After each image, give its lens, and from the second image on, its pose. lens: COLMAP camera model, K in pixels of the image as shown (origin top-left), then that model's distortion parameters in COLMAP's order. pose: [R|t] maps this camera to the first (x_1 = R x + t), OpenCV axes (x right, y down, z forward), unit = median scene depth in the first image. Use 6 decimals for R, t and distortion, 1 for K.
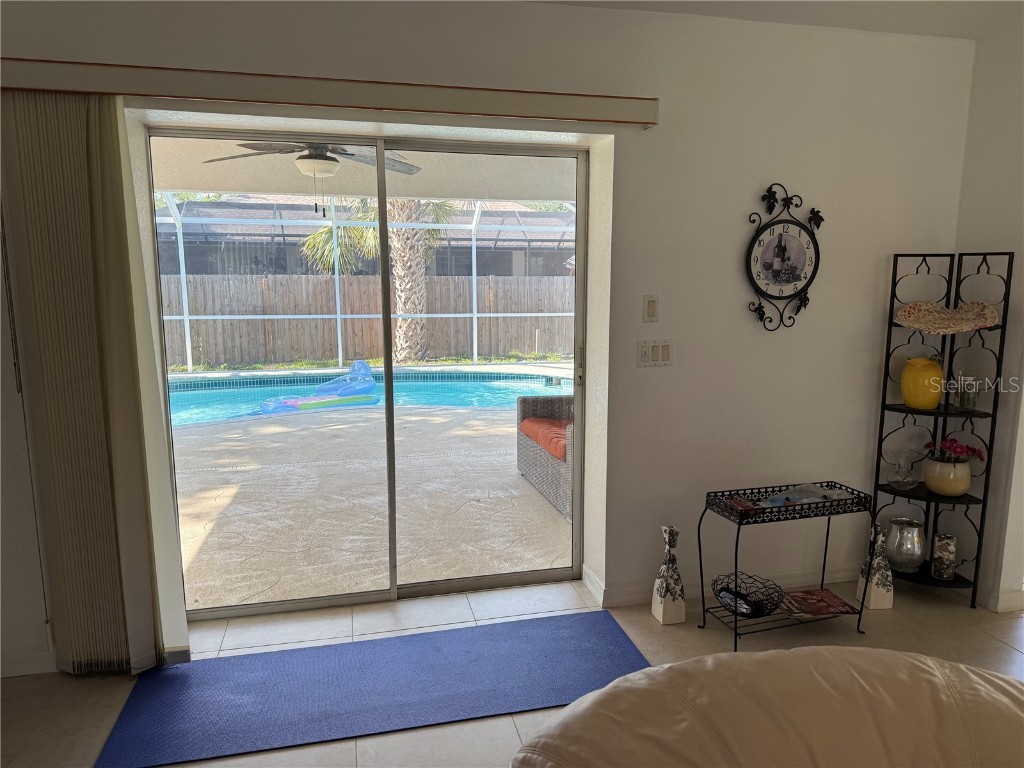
lens RADIAL K [[694.5, 0, 512.0], [0, 694.5, 384.0], [0, 0, 1]] dist [0.156219, 0.000103]
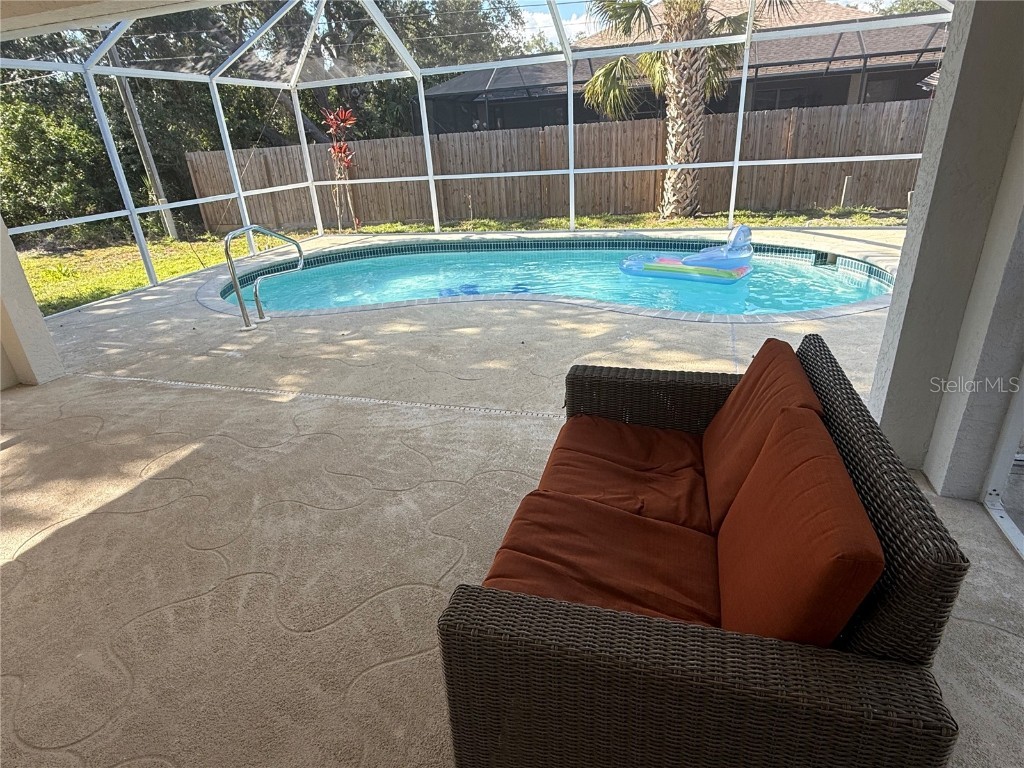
lens RADIAL K [[563.6, 0, 512.0], [0, 563.6, 384.0], [0, 0, 1]] dist [0.000981, -0.000066]
pose [[0.861263, 0.157121, -0.483259, 0.060437], [-0.015981, 0.958902, 0.283286, -0.029741], [0.507908, -0.236261, 0.828378, 0.228791]]
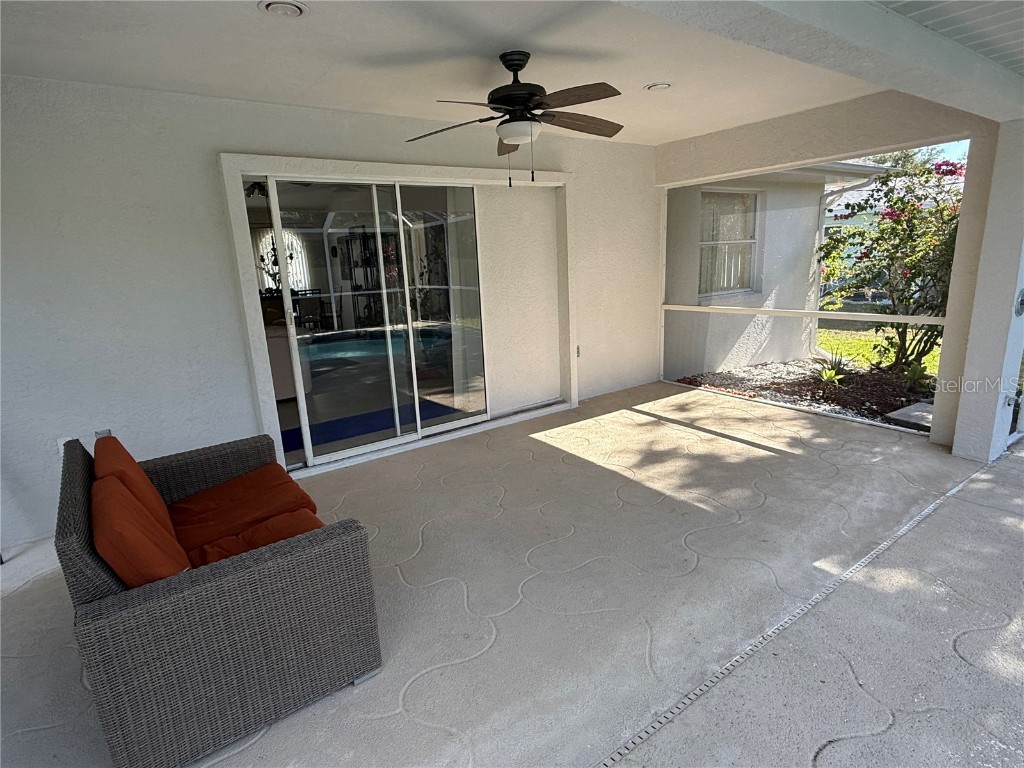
lens RADIAL K [[549.5, 0, 512.0], [0, 549.5, 384.0], [0, 0, 1]] dist [-0.000700, -0.000108]
pose [[-0.912423, 0.138105, -0.385243, 0.017897], [-0.012618, 0.931399, 0.363782, -0.072333], [0.409055, 0.336783, -0.848087, 0.464798]]
